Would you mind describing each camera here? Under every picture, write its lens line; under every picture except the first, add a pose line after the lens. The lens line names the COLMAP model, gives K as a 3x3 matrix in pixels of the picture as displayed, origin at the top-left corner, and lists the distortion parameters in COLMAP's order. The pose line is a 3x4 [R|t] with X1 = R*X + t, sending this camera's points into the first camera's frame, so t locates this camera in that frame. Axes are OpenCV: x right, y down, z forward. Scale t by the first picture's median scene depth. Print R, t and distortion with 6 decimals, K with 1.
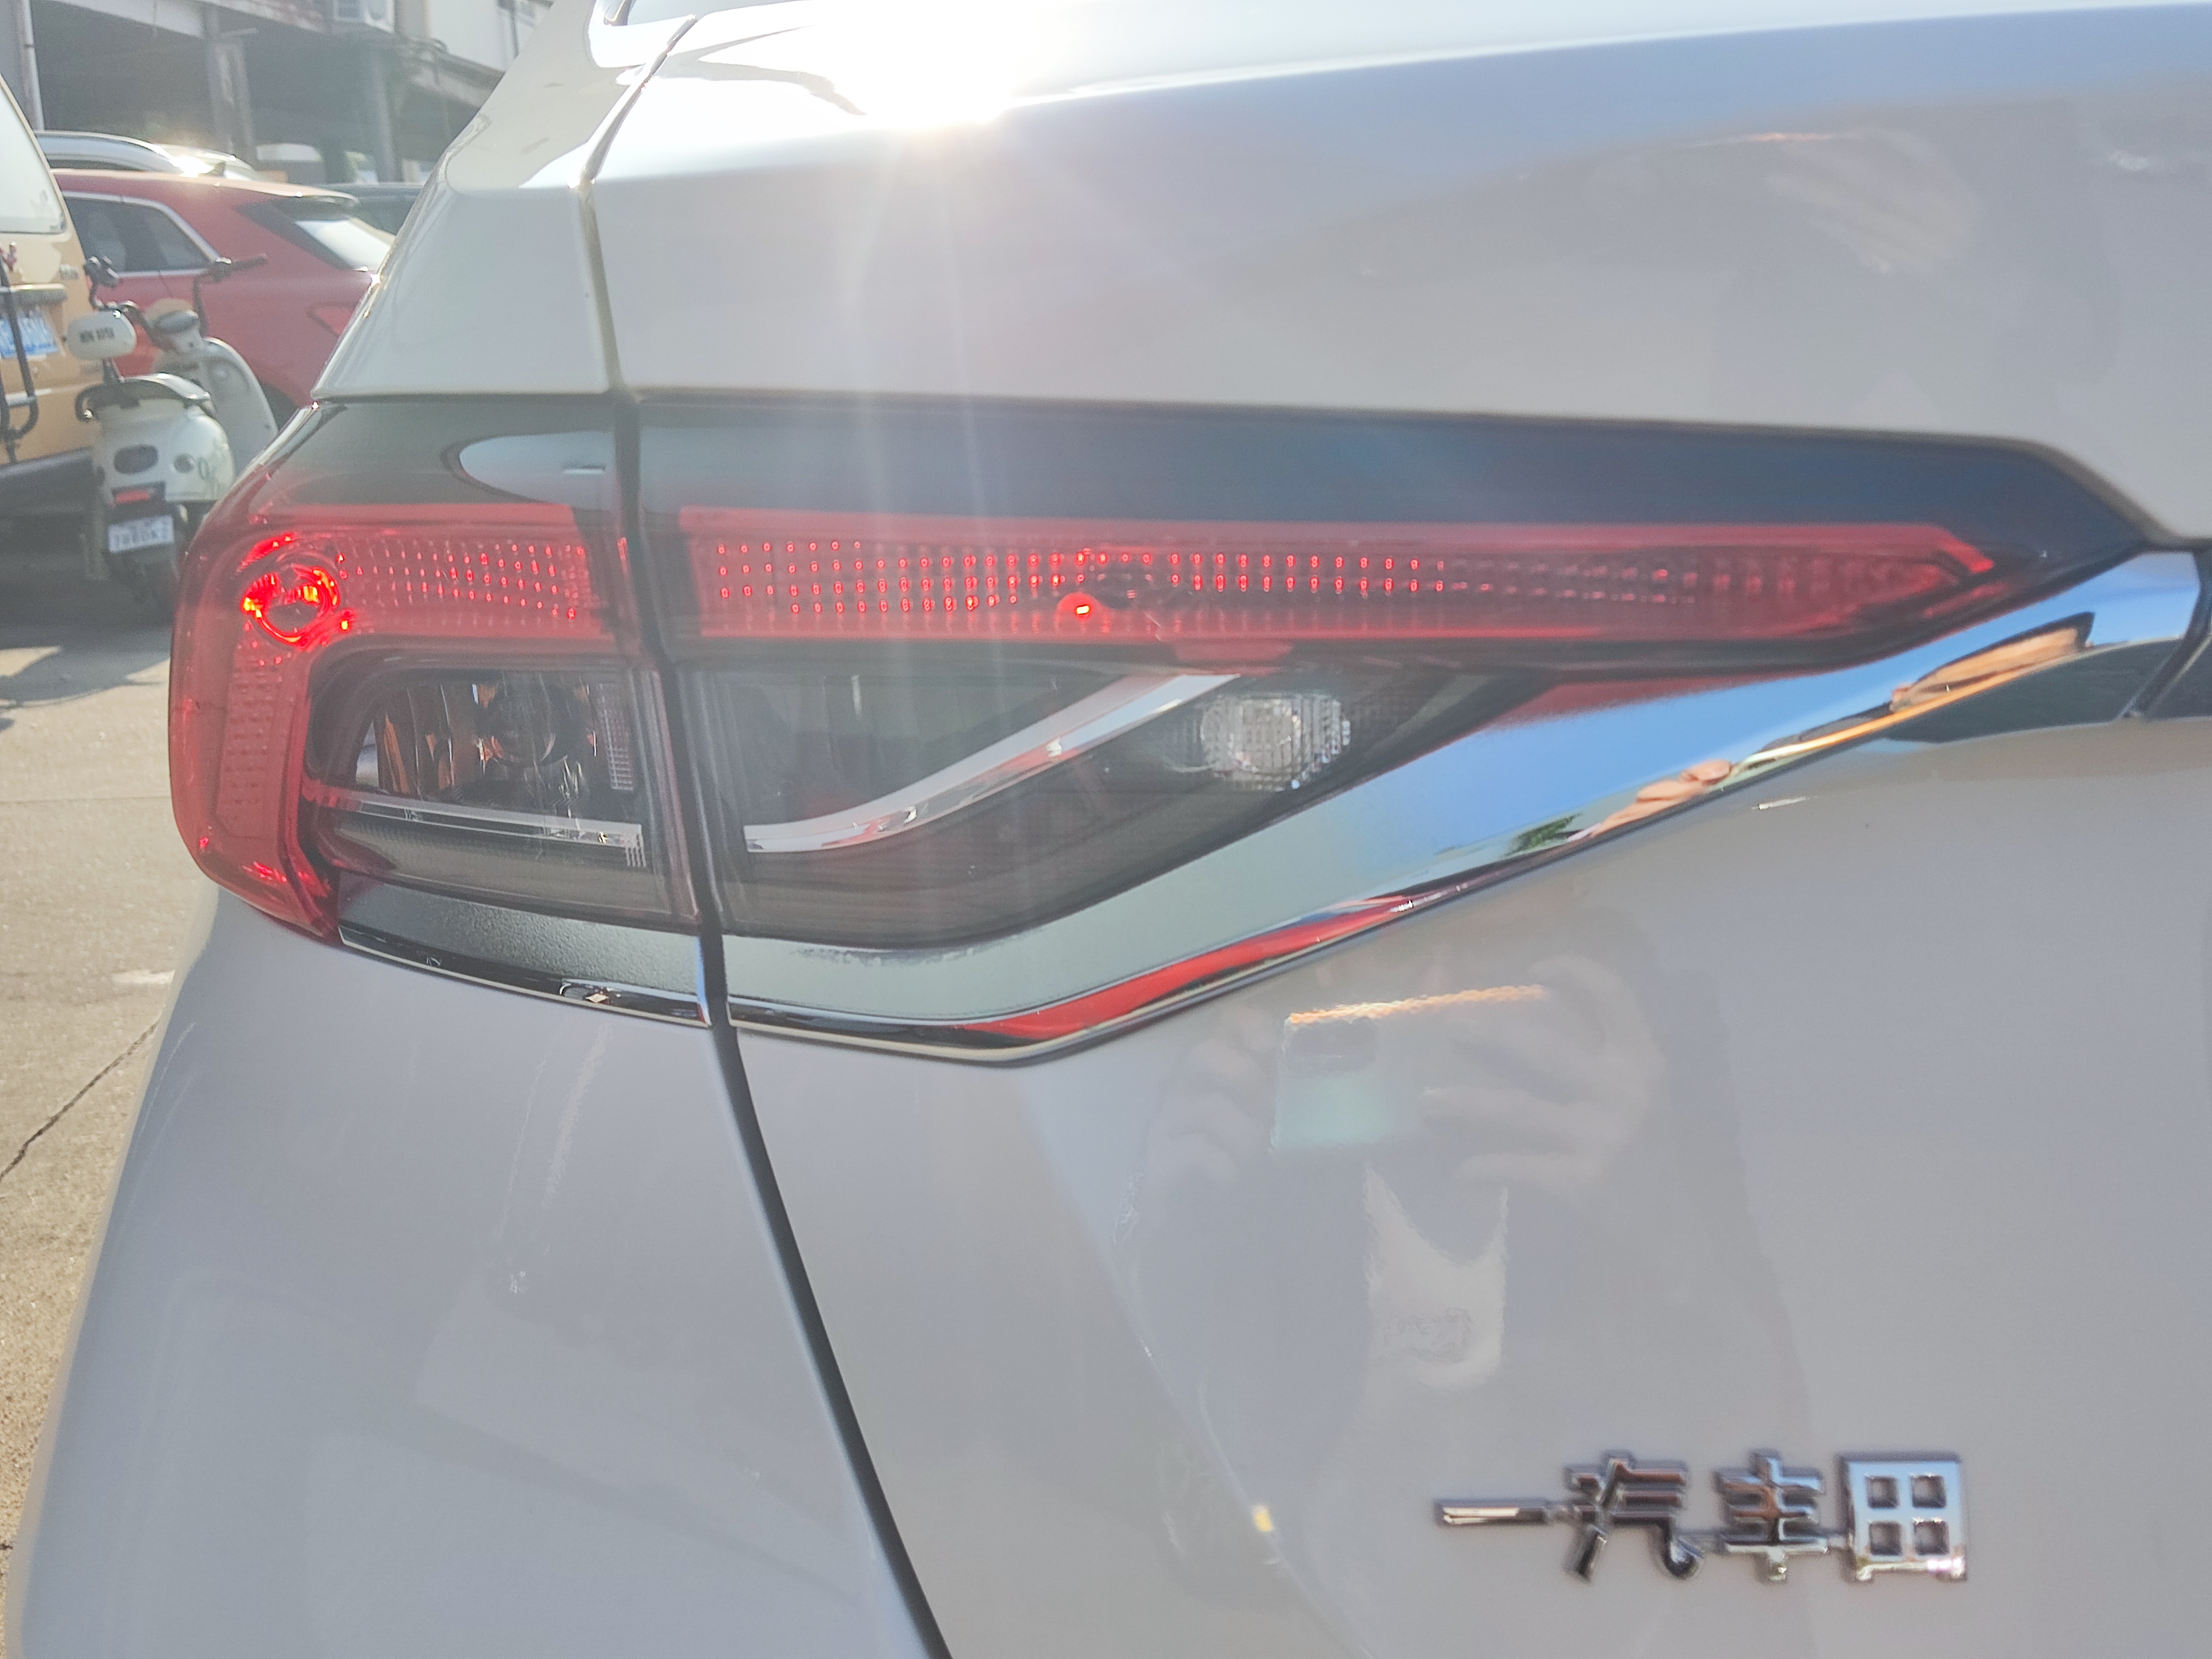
lens RADIAL K [[2198.7, 0, 1106.0], [0, 2198.7, 829.5], [0, 0, 1]] dist [0.150551, -0.276502]
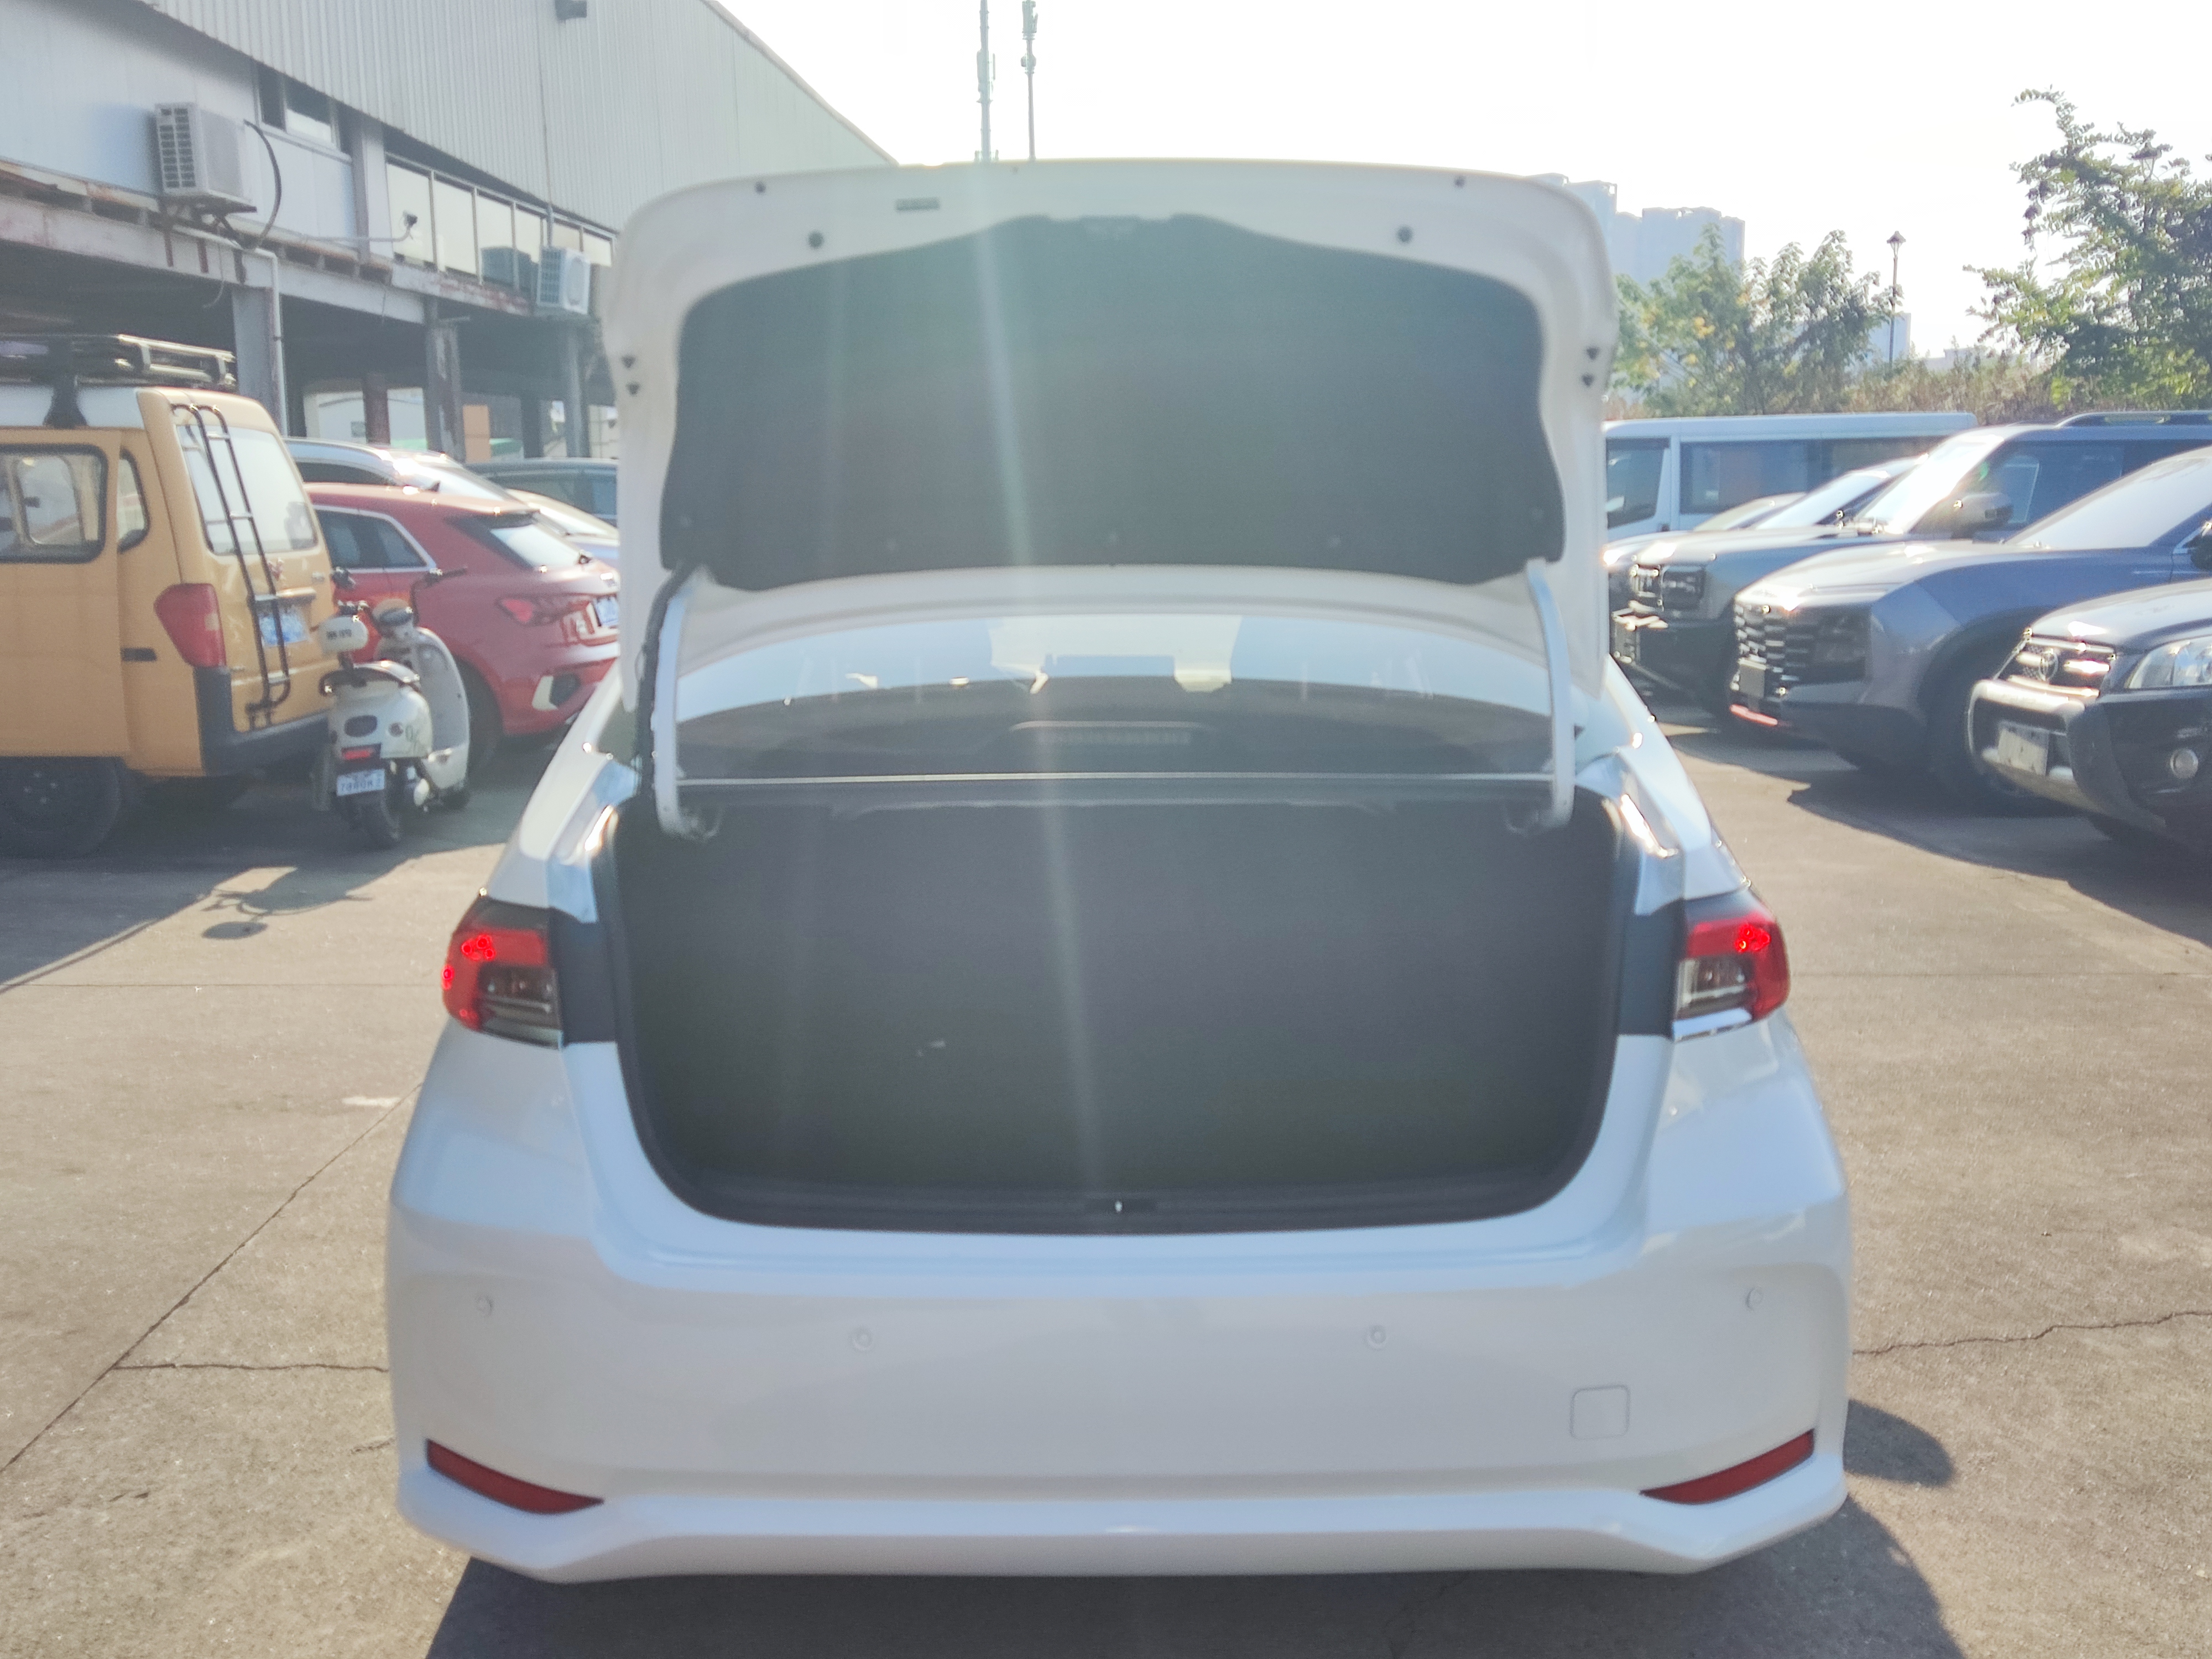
lens RADIAL K [[2296.9, 0, 1106.0], [0, 2296.9, 829.5], [0, 0, 1]] dist [0.060332, -0.001424]
pose [[0.996545, 0.032423, -0.076465, 0.106961], [-0.039355, 0.995075, -0.090974, 0.002164], [0.073139, 0.093669, 0.992913, -0.304261]]
